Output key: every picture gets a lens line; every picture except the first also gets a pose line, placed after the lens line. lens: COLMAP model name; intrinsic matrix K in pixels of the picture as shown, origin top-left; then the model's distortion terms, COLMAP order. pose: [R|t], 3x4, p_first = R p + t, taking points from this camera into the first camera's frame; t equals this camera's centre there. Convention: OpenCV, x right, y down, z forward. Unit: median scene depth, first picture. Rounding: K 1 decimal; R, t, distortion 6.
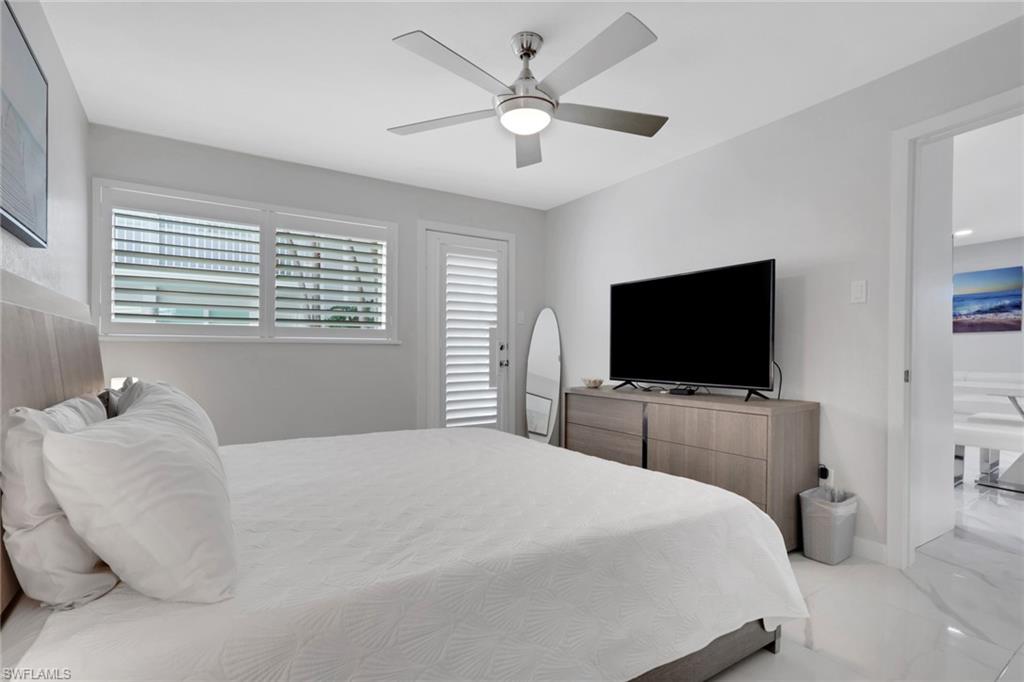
lens RADIAL K [[504.0, 0, 520.6], [0, 504.0, 346.4], [0, 0, 1]] dist [-0.000713, -0.001894]
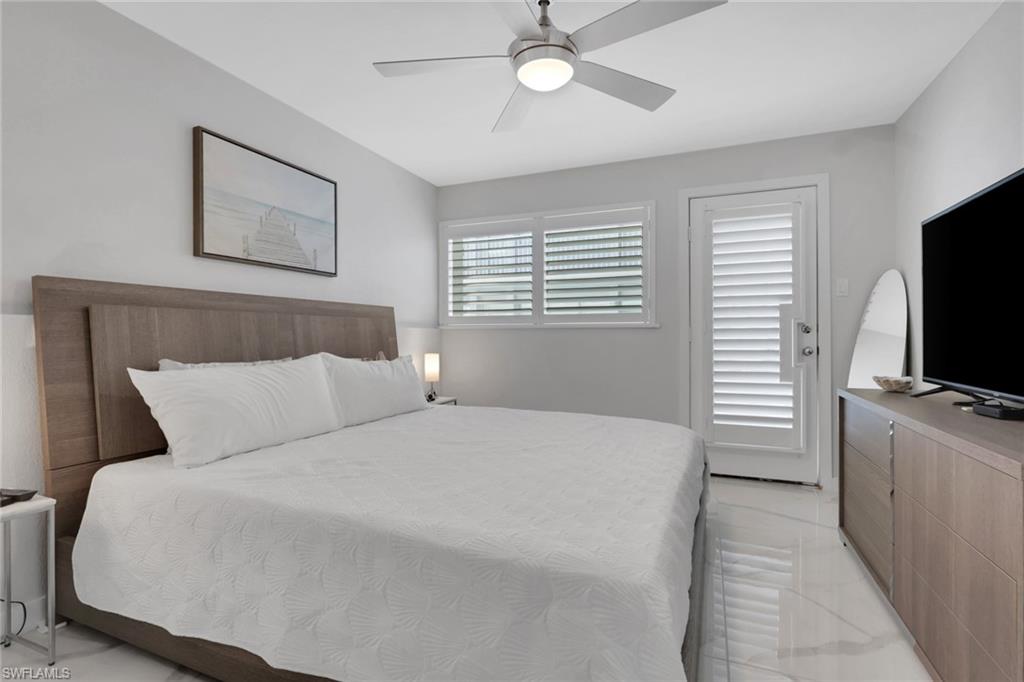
lens RADIAL K [[504.0, 0, 517.5], [0, 504.0, 334.4], [0, 0, 1]] dist [-0.000713, -0.001894]
pose [[0.542048, -0.005092, -0.840332, 0.388033], [0.011828, 0.999929, 0.001570, 0.003448], [0.840264, -0.010791, 0.542070, 0.254450]]
